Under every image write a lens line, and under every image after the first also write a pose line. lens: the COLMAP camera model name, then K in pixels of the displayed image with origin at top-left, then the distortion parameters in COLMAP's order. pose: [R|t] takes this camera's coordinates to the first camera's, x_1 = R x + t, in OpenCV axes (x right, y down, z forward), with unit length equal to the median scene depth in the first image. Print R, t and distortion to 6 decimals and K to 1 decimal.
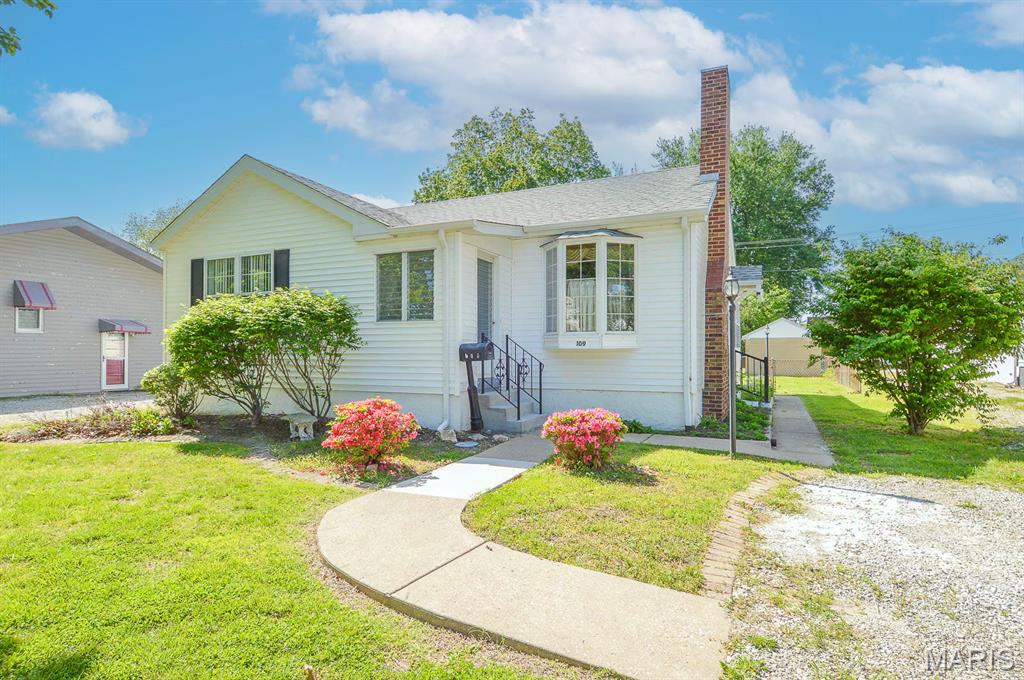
lens RADIAL K [[559.6, 0, 514.0], [0, 559.6, 340.7], [0, 0, 1]] dist [-0.002124, -0.004058]
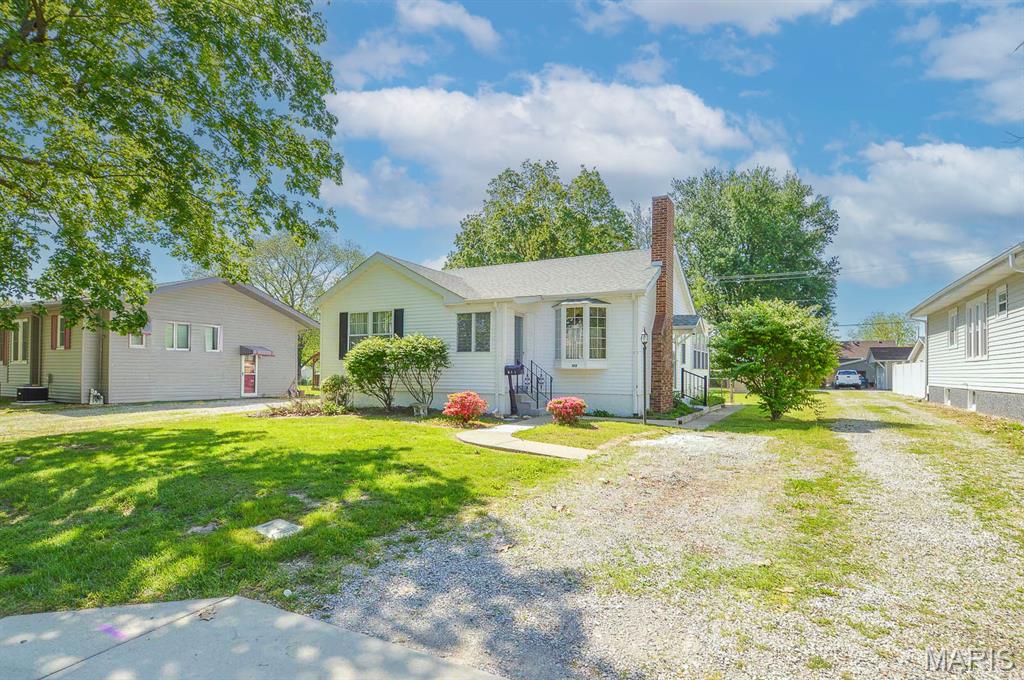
lens RADIAL K [[559.6, 0, 507.9], [0, 559.6, 359.0], [0, 0, 1]] dist [-0.002124, -0.004058]
pose [[0.998085, 0.005517, -0.061615, 0.021550], [-0.005766, 0.999976, -0.003869, -0.007356], [0.061592, 0.004217, 0.998092, -0.726337]]
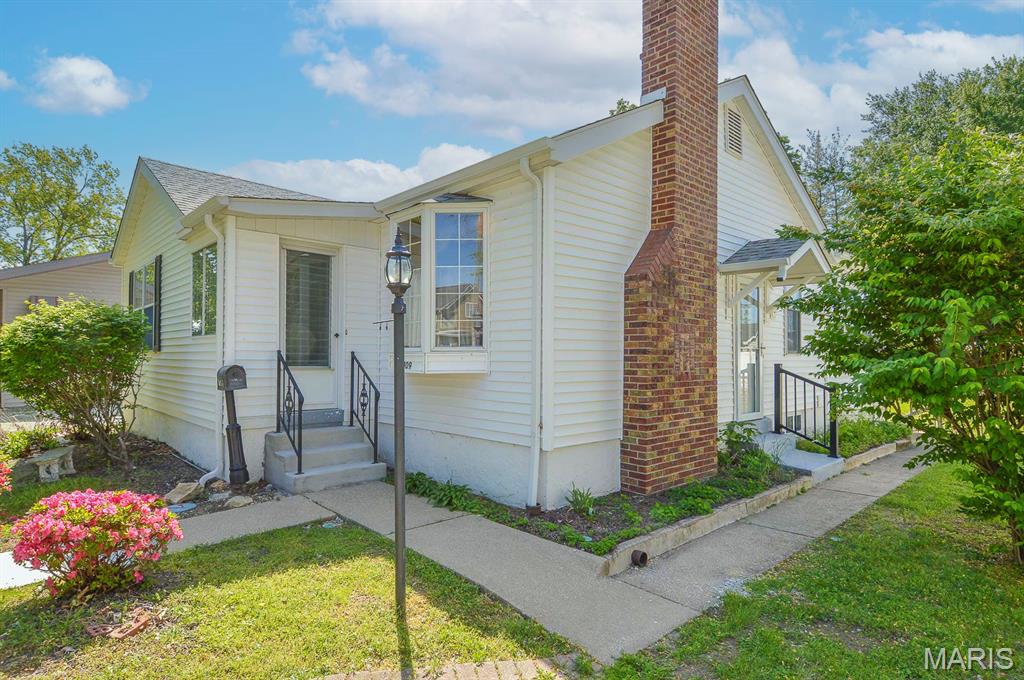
lens RADIAL K [[559.6, 0, 519.5], [0, 559.6, 344.6], [0, 0, 1]] dist [-0.002124, -0.004058]
pose [[0.930079, -0.003731, -0.367340, 0.494759], [0.003177, 0.999993, -0.002114, -0.017910], [0.367346, 0.000799, 0.930084, 0.414799]]
